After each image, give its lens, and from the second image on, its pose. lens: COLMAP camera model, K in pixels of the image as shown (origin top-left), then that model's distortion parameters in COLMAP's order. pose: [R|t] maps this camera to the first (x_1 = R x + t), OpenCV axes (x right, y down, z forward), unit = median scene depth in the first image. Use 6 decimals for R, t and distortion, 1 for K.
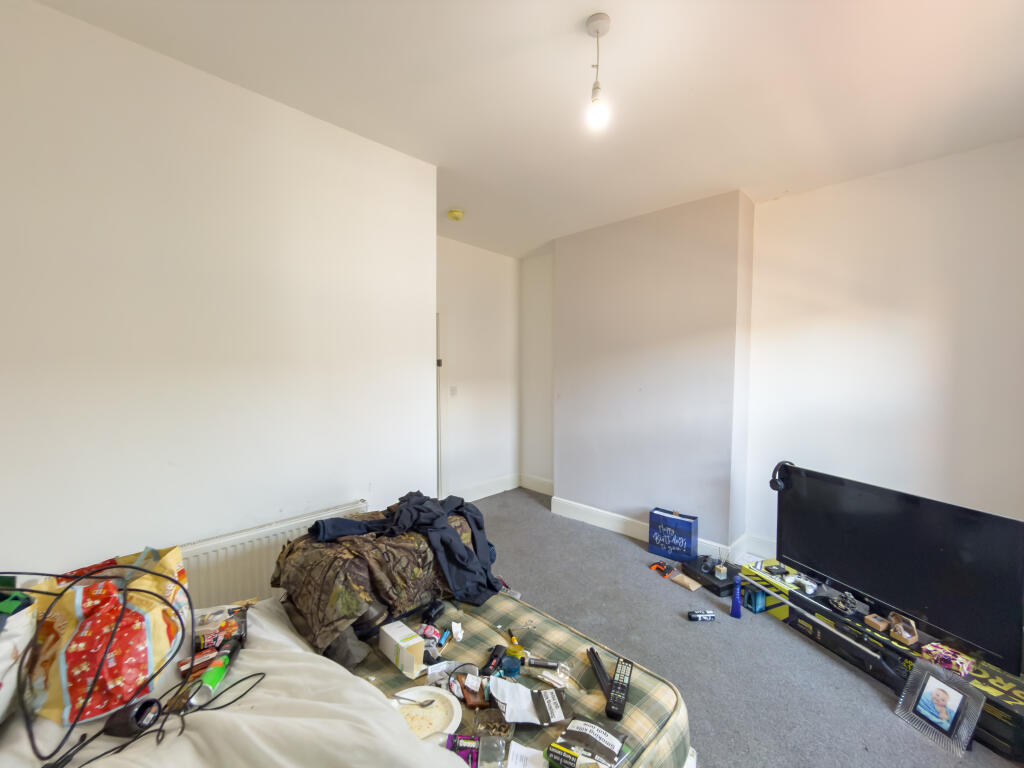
lens RADIAL K [[413.4, 0, 511.4], [0, 413.4, 383.0], [0, 0, 1]] dist [0.001388, -0.000189]
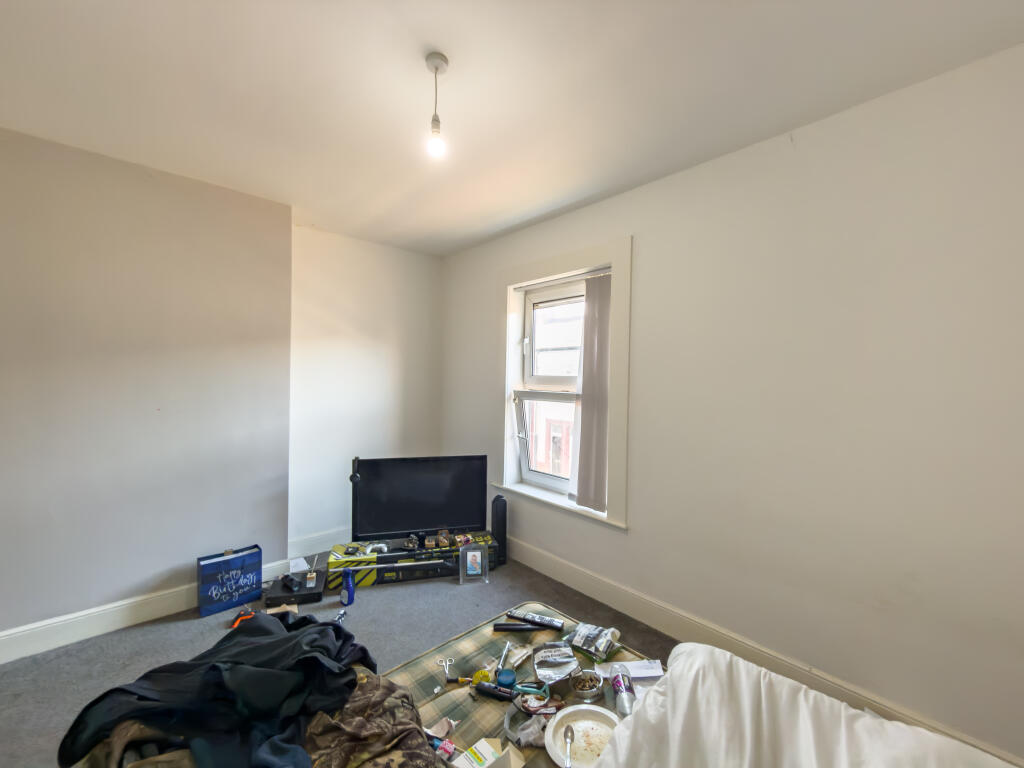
lens RADIAL K [[413.4, 0, 511.4], [0, 413.4, 383.0], [0, 0, 1]] dist [0.001388, -0.000189]
pose [[0.048873, -0.012129, 0.998731, -0.531994], [0.027199, 0.999572, 0.010809, -0.030130], [-0.998435, 0.026637, 0.049182, 0.483221]]
